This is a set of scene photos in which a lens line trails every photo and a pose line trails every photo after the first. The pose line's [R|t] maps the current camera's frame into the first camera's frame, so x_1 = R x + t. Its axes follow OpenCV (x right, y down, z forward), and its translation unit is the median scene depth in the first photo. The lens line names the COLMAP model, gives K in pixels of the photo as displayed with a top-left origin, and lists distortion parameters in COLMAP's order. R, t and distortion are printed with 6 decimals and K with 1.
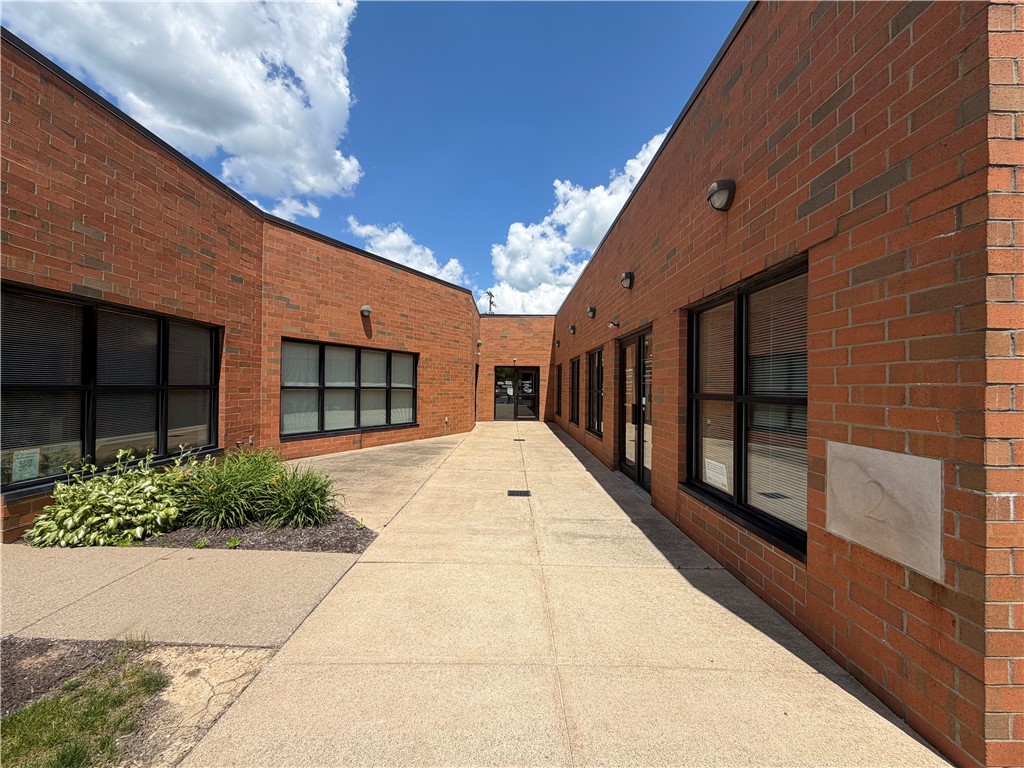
lens RADIAL K [[406.8, 0, 507.0], [0, 406.8, 380.6], [0, 0, 1]] dist [-0.002780, 0.000040]
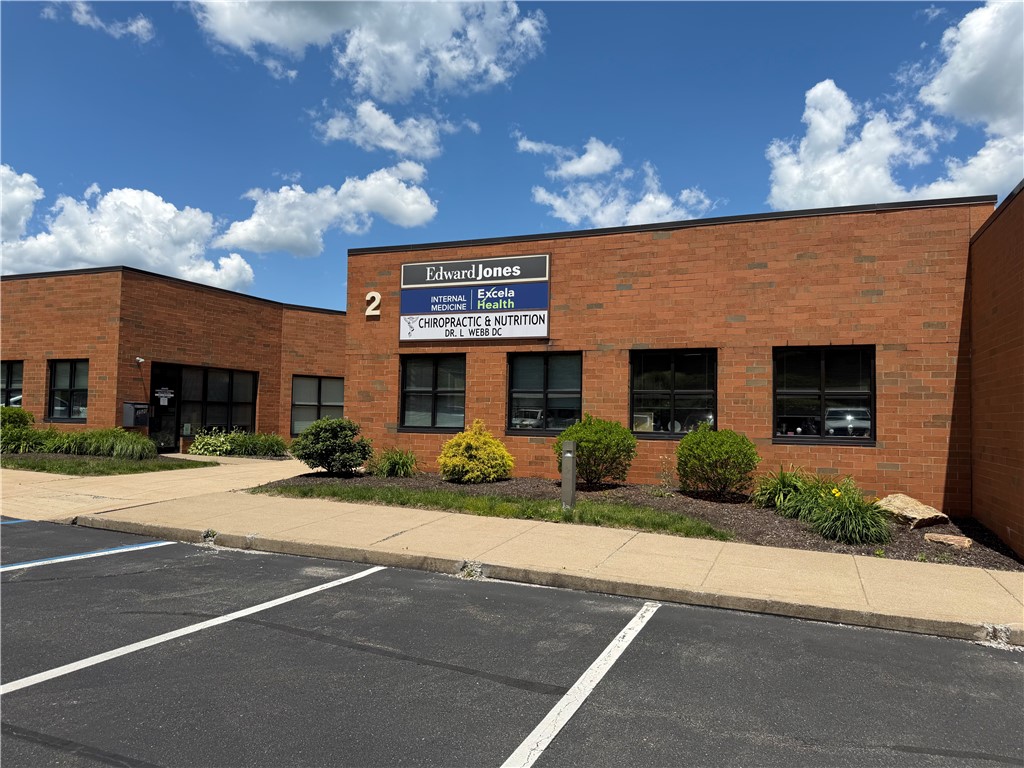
lens RADIAL K [[703.1, 0, 515.4], [0, 703.1, 383.4], [0, 0, 1]] dist [0.009495, 0.000595]
pose [[0.933704, -0.006508, -0.357986, 1.187115], [-0.007850, 0.999222, -0.038641, 0.029653], [0.357959, 0.038889, 0.932927, -1.217153]]
